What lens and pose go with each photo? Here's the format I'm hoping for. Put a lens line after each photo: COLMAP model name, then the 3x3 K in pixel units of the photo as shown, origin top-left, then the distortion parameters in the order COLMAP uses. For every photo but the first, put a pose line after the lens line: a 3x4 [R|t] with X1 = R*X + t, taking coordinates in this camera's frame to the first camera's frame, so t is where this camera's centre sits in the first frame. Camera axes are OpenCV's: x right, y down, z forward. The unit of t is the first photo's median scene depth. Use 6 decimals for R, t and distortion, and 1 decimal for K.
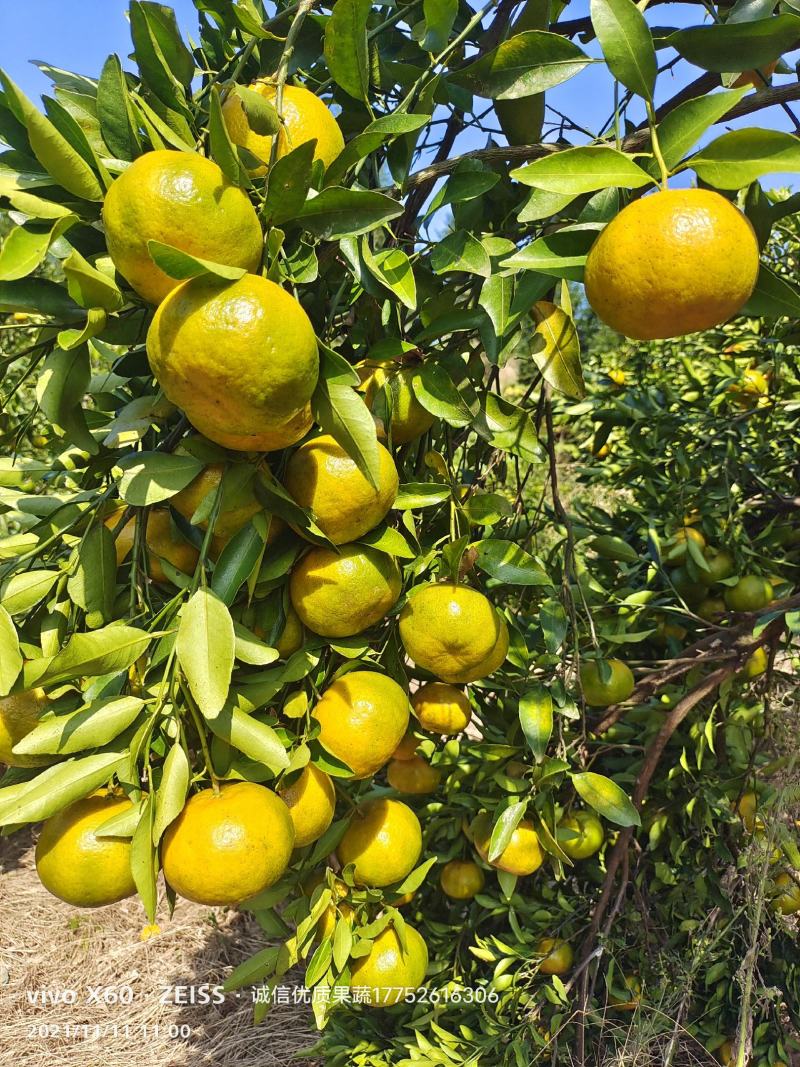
lens RADIAL K [[813.0, 0, 400.0], [0, 813.0, 533.5], [0, 0, 1]] dist [0.065064, -0.101929]
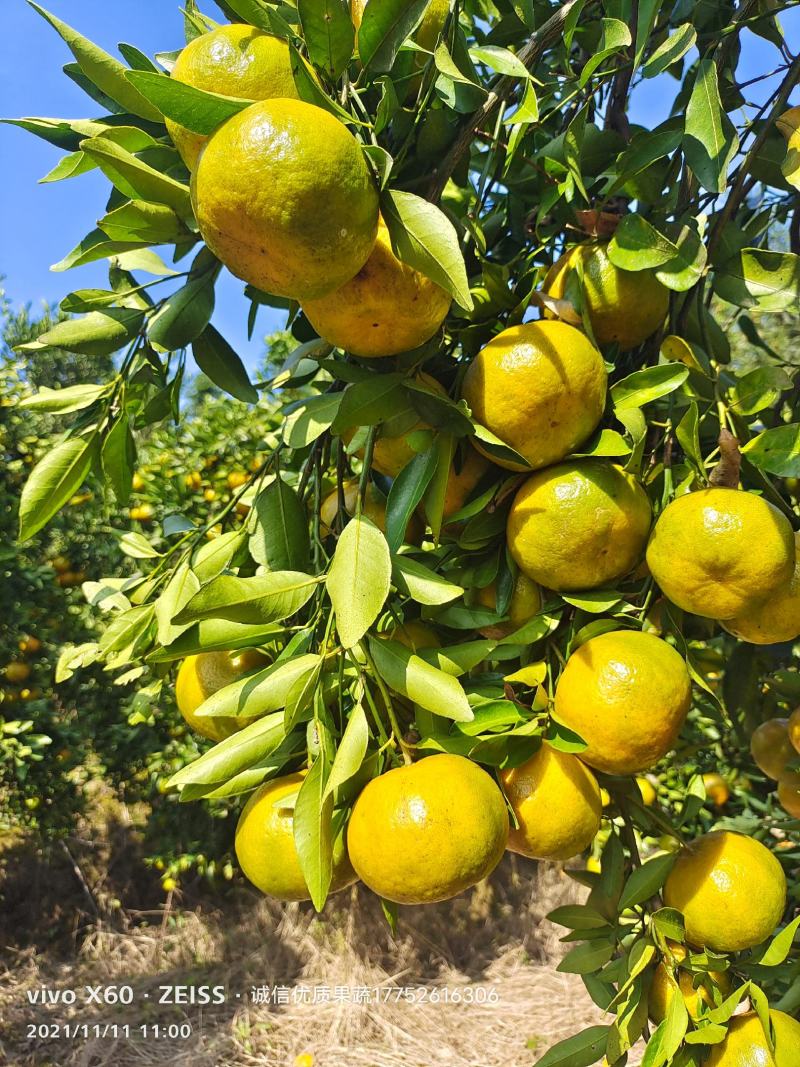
lens RADIAL K [[813.0, 0, 400.0], [0, 813.0, 533.5], [0, 0, 1]] dist [0.065064, -0.101929]
pose [[0.849158, -0.180557, -0.496315, 0.188734], [0.105042, 0.978710, -0.176331, 0.203946], [0.517587, 0.097599, 0.850046, 0.242908]]
